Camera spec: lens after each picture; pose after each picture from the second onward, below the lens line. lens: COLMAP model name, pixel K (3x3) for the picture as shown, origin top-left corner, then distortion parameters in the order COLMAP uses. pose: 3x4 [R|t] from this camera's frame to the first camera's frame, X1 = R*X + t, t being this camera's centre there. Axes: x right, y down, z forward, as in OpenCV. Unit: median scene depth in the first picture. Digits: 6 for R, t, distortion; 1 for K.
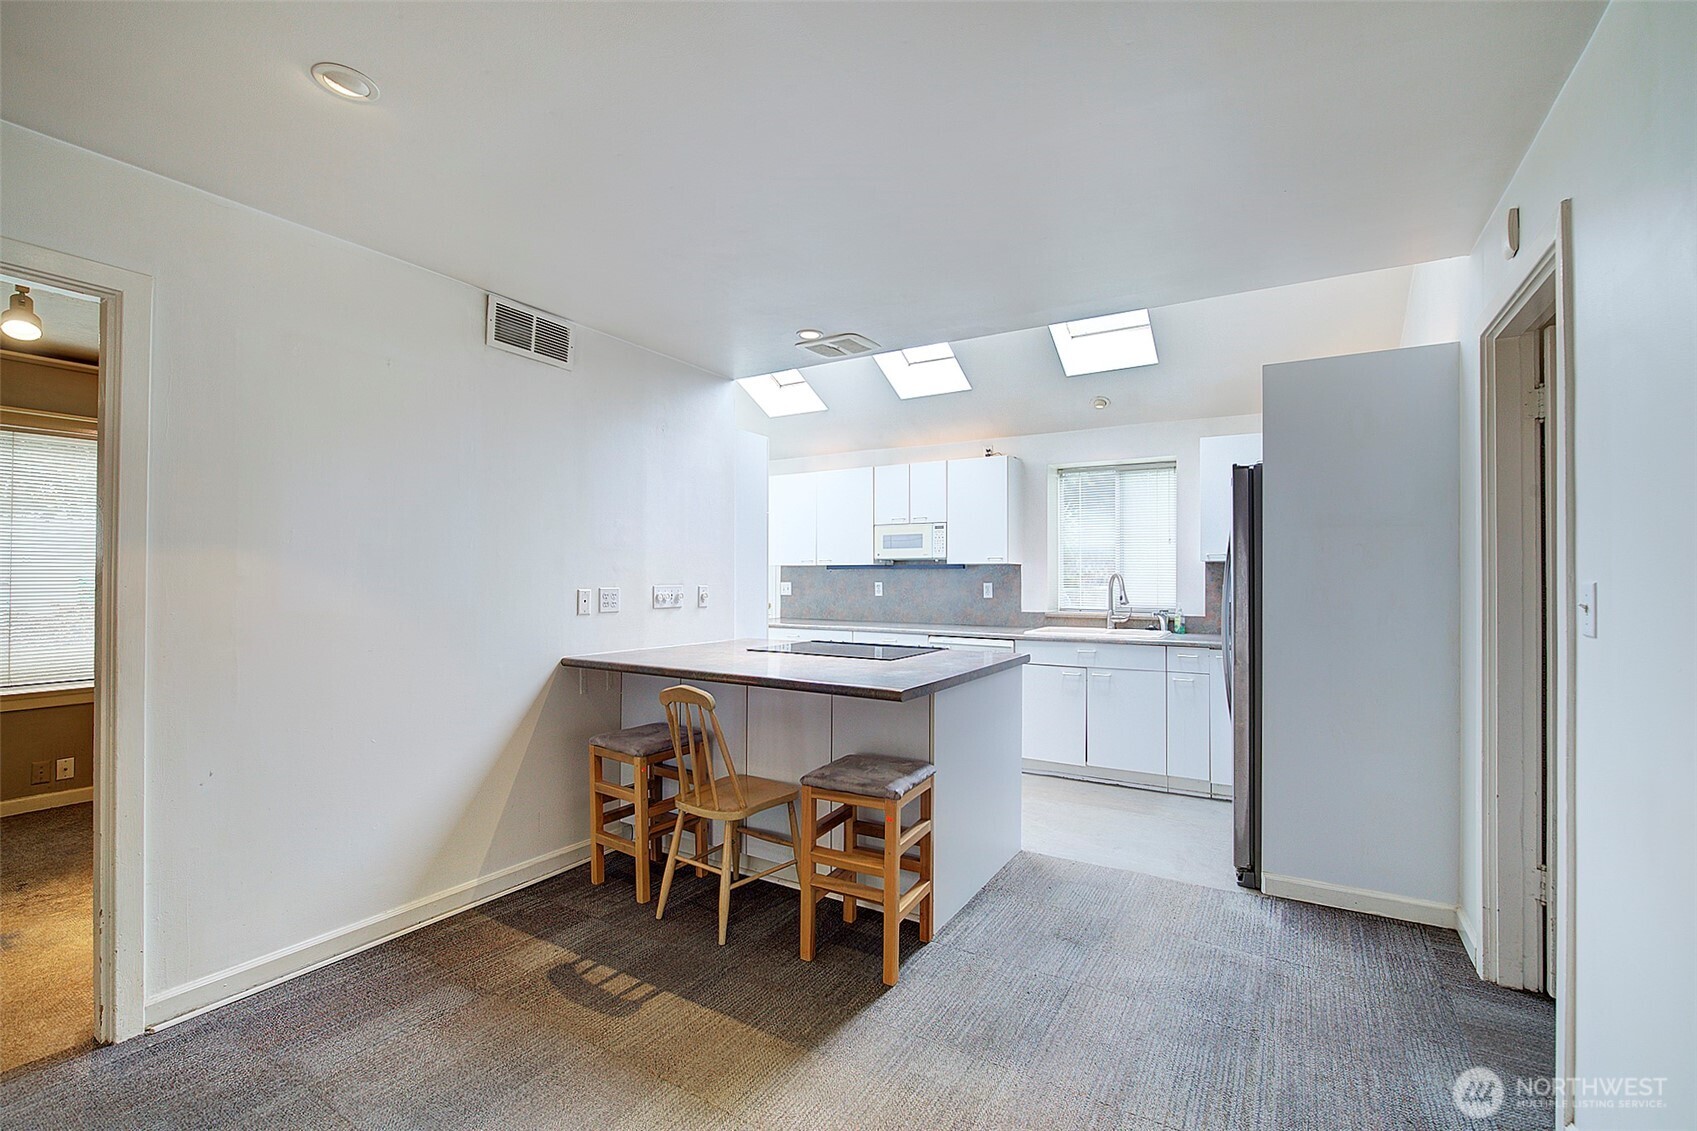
lens RADIAL K [[728.7, 0, 843.7], [0, 728.7, 567.9], [0, 0, 1]] dist [-0.013040, 0.000780]
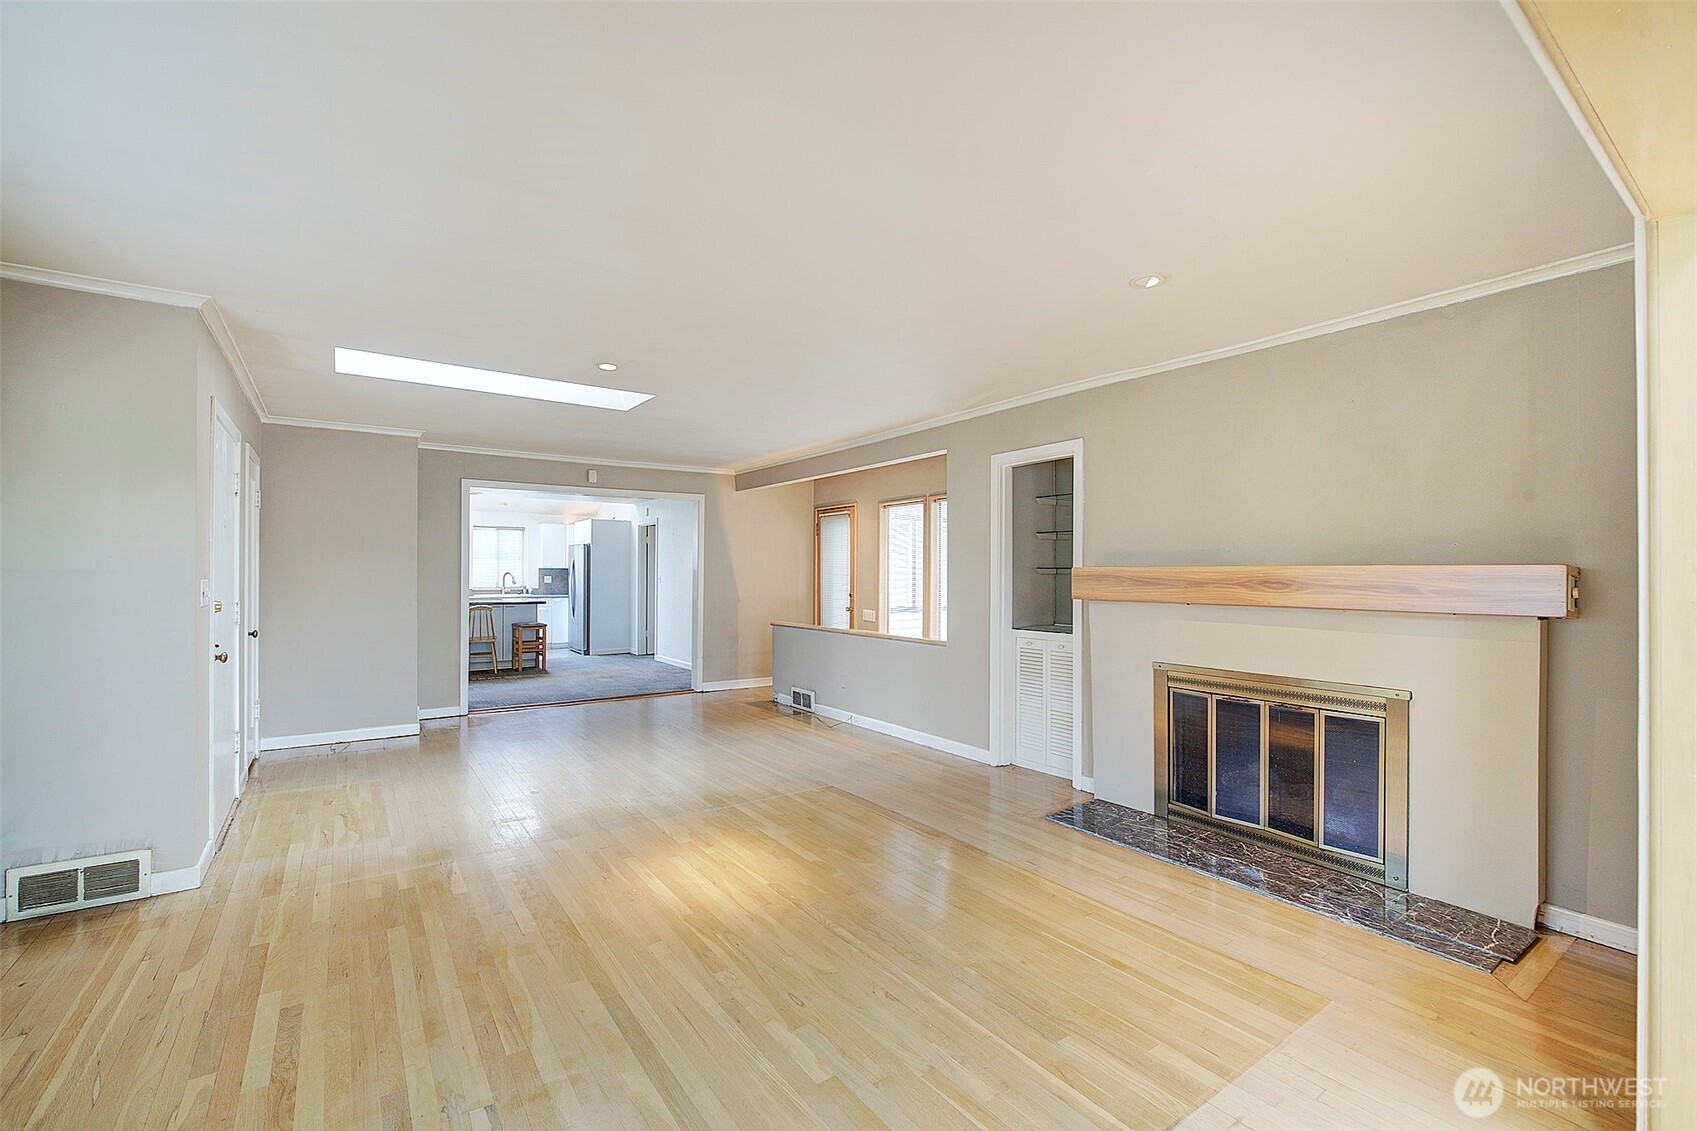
lens RADIAL K [[728.7, 0, 843.7], [0, 728.7, 567.9], [0, 0, 1]] dist [-0.013040, 0.000780]
pose [[0.397113, 0.005926, 0.917751, -1.312034], [-0.011243, 0.999936, -0.001592, -0.014635], [-0.917701, -0.009686, 0.397154, -0.954247]]
